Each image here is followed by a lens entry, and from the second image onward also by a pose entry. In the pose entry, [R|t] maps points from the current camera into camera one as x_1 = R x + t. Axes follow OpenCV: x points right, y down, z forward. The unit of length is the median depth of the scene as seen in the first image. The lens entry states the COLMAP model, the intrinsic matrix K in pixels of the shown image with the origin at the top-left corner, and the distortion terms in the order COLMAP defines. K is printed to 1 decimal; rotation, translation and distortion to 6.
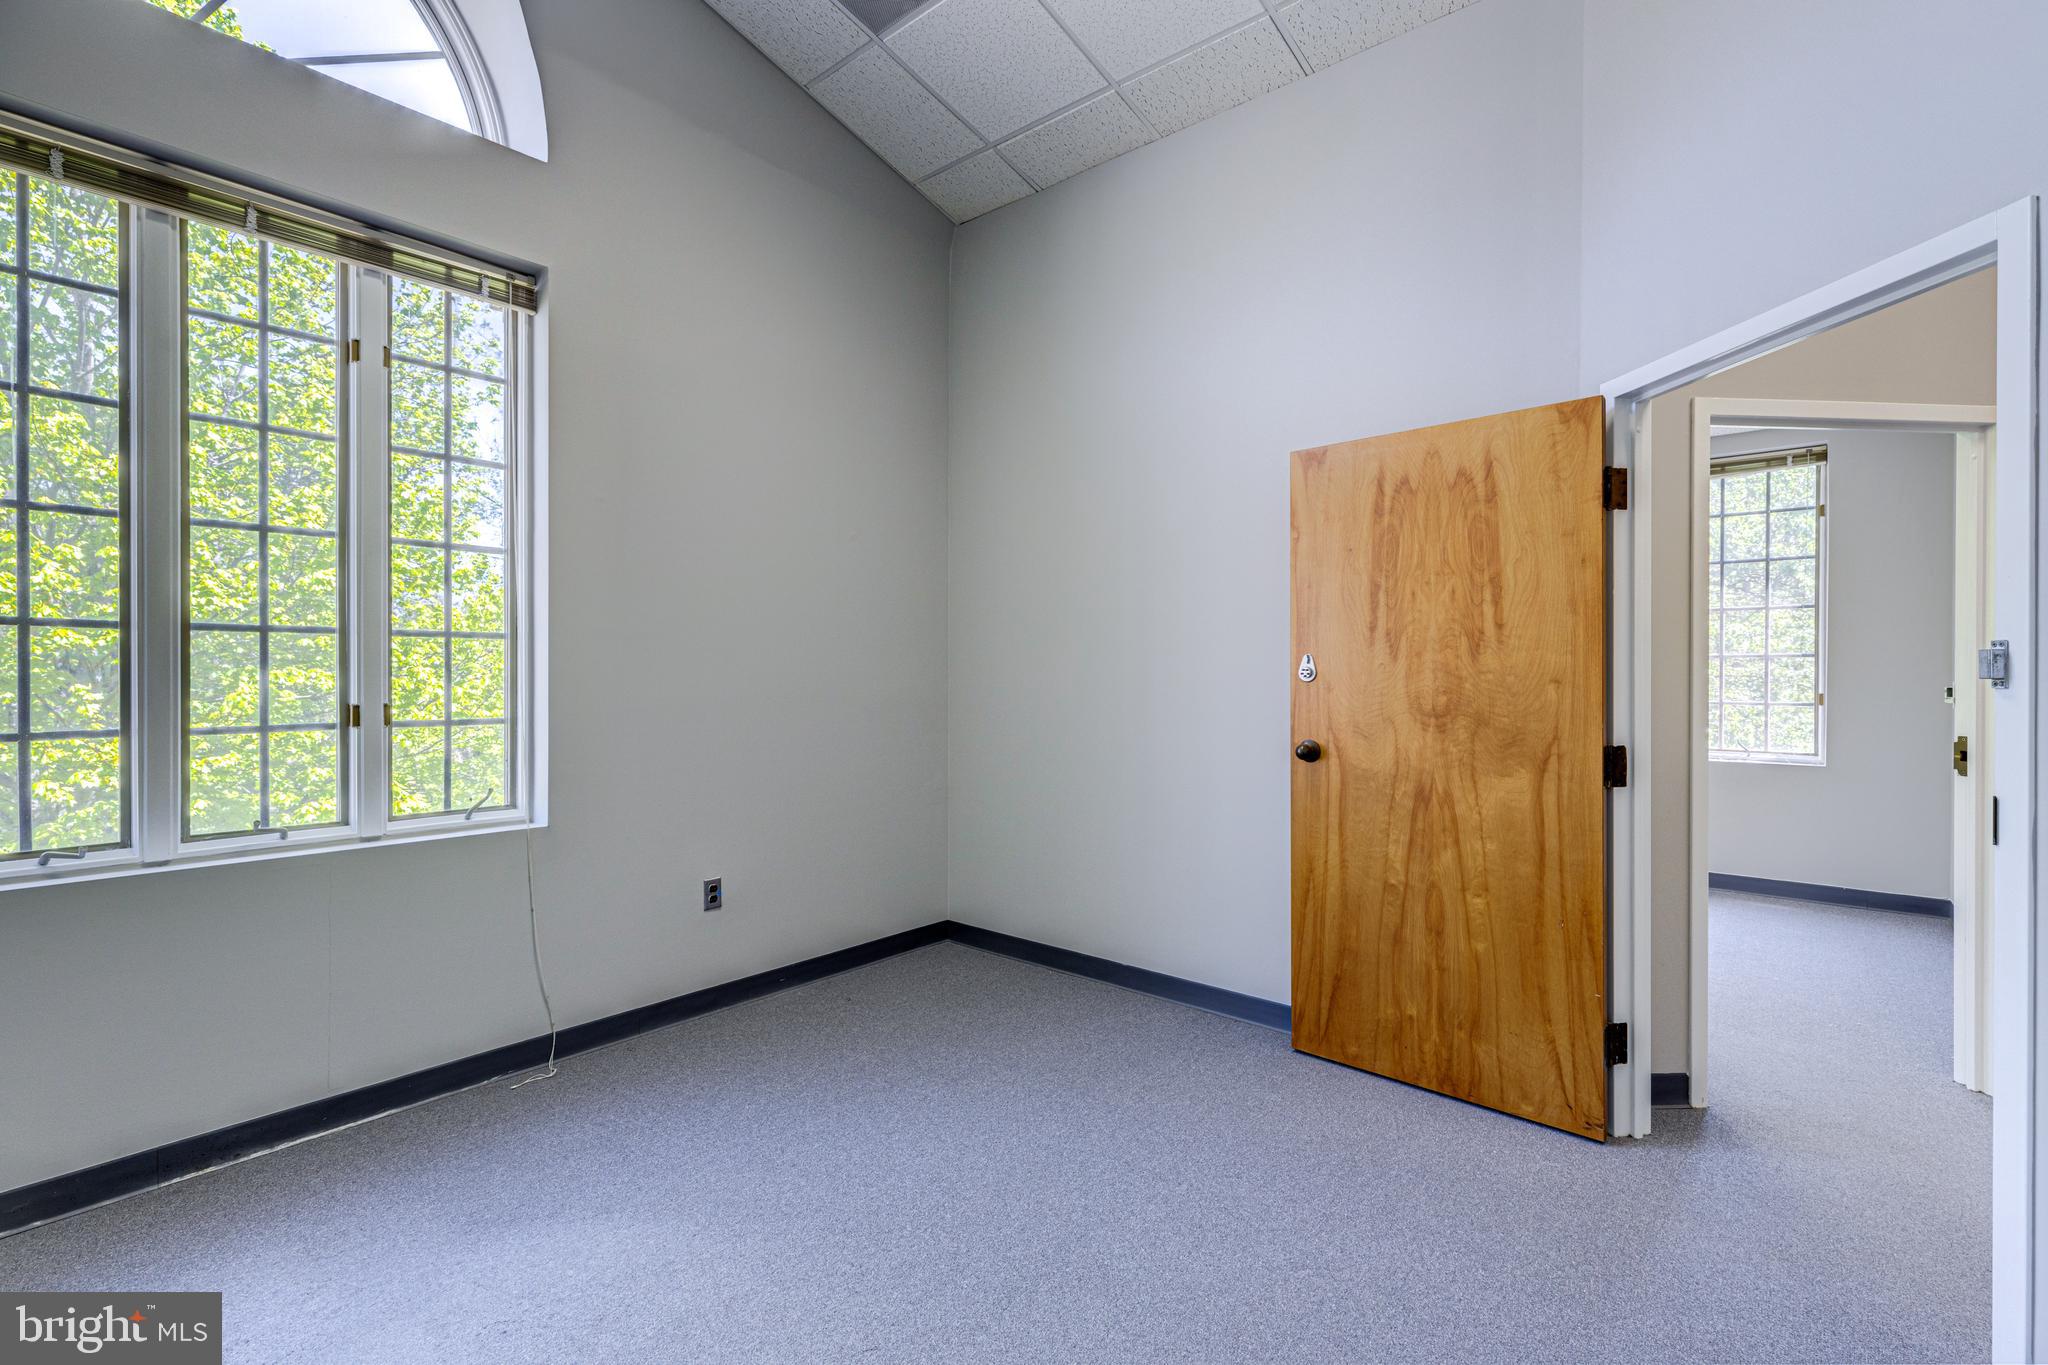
lens RADIAL K [[918.9, 0, 1015.6], [0, 918.9, 675.8], [0, 0, 1]] dist [0.002286, -0.000090]
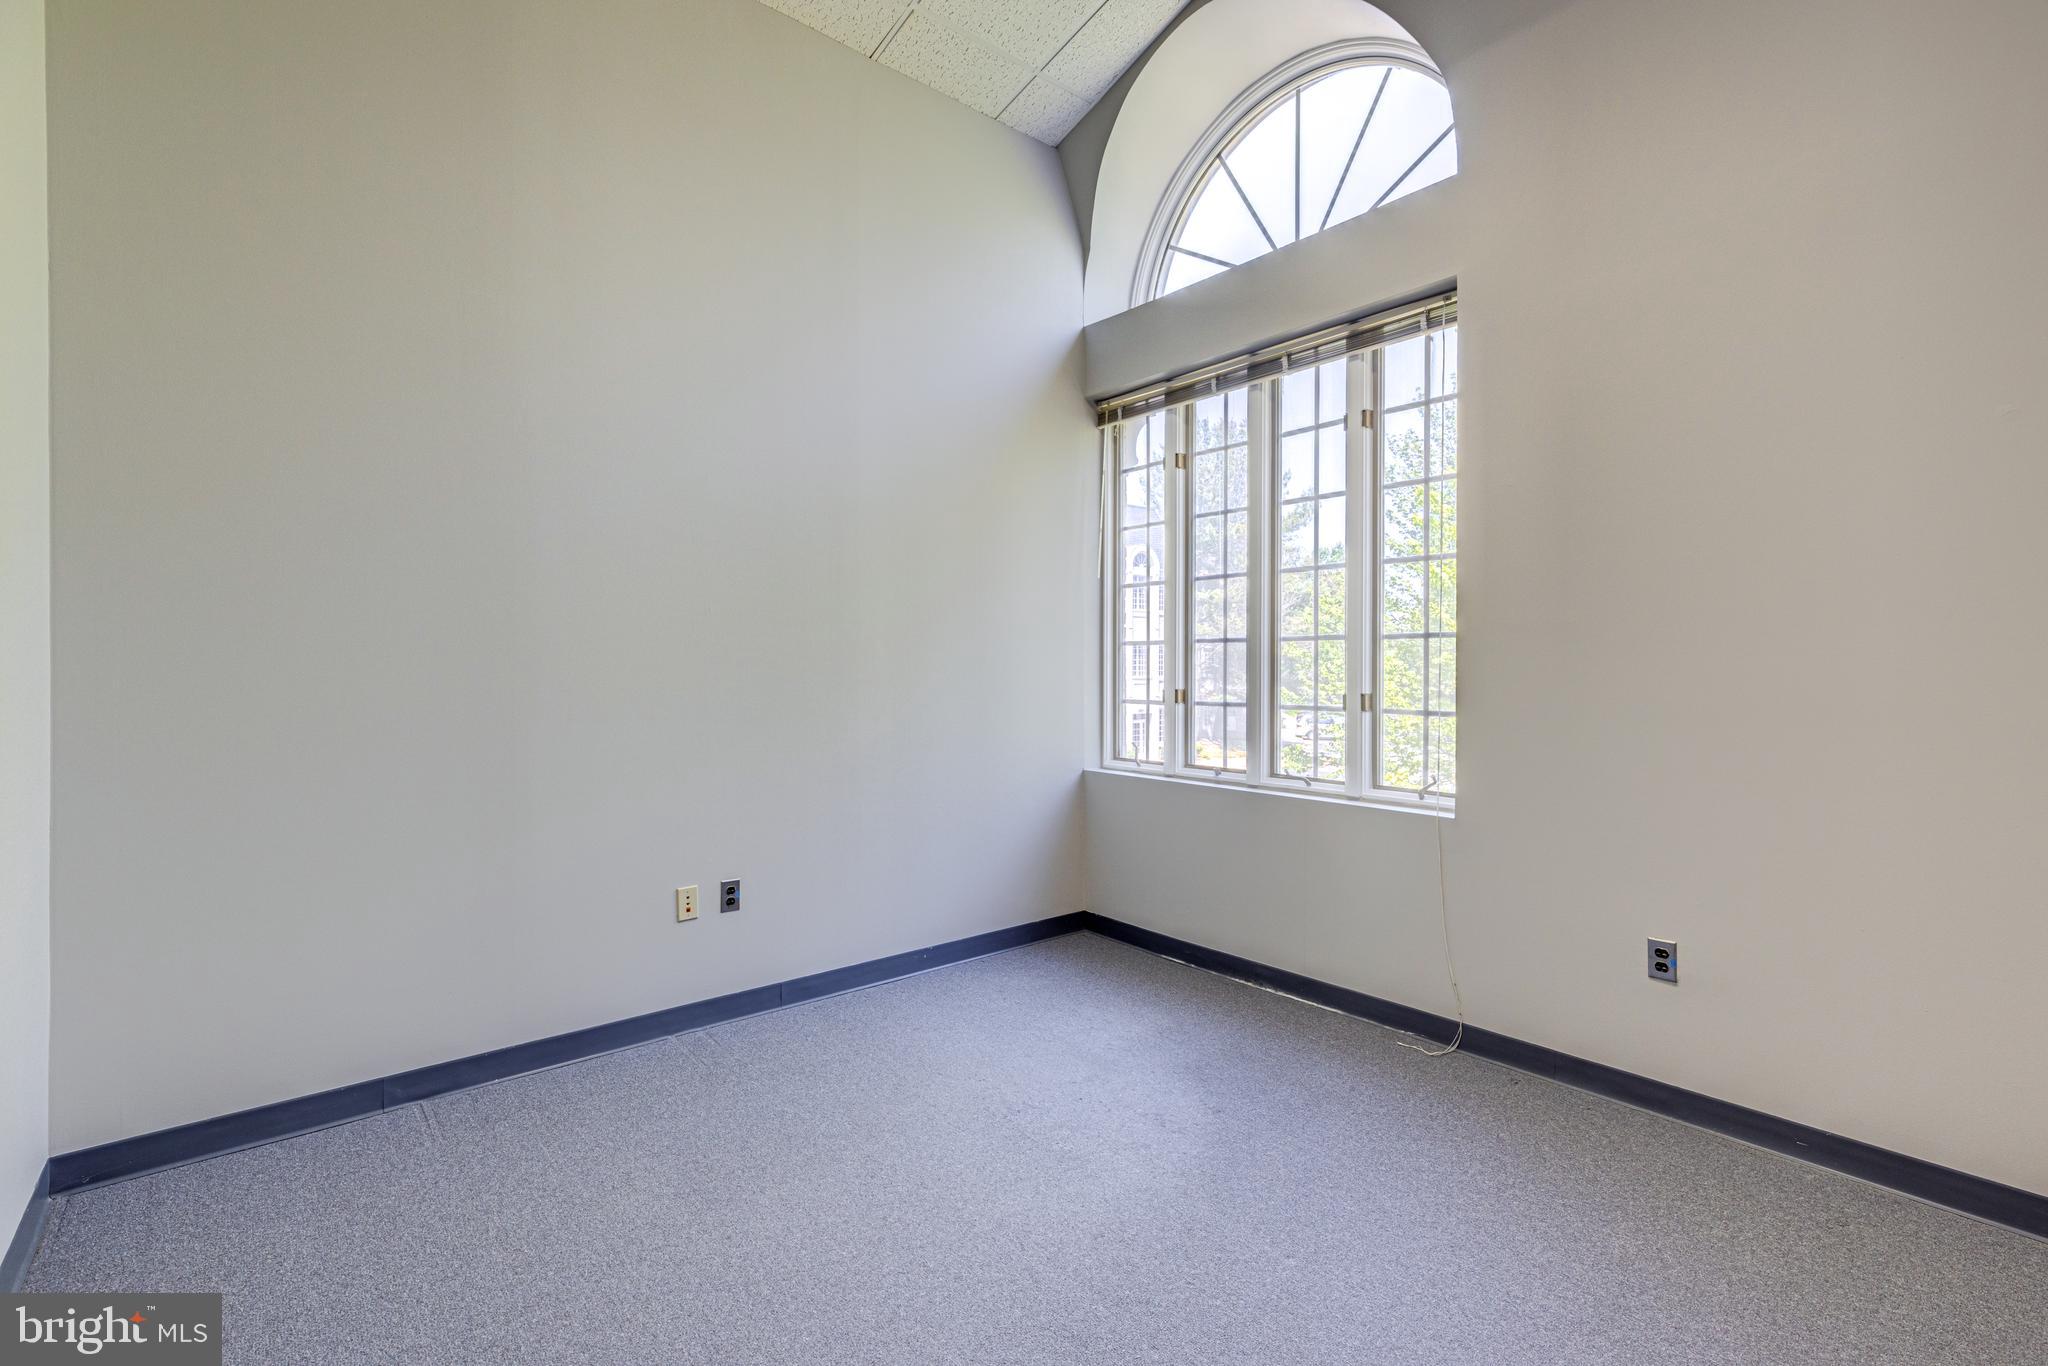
lens RADIAL K [[918.9, 0, 1015.6], [0, 918.9, 676.3], [0, 0, 1]] dist [0.002286, -0.000090]
pose [[-0.183353, 0.003186, -0.983042, 0.634171], [-0.005510, 0.999976, 0.004268, 0.004722], [0.983032, 0.006199, -0.183331, 0.763010]]
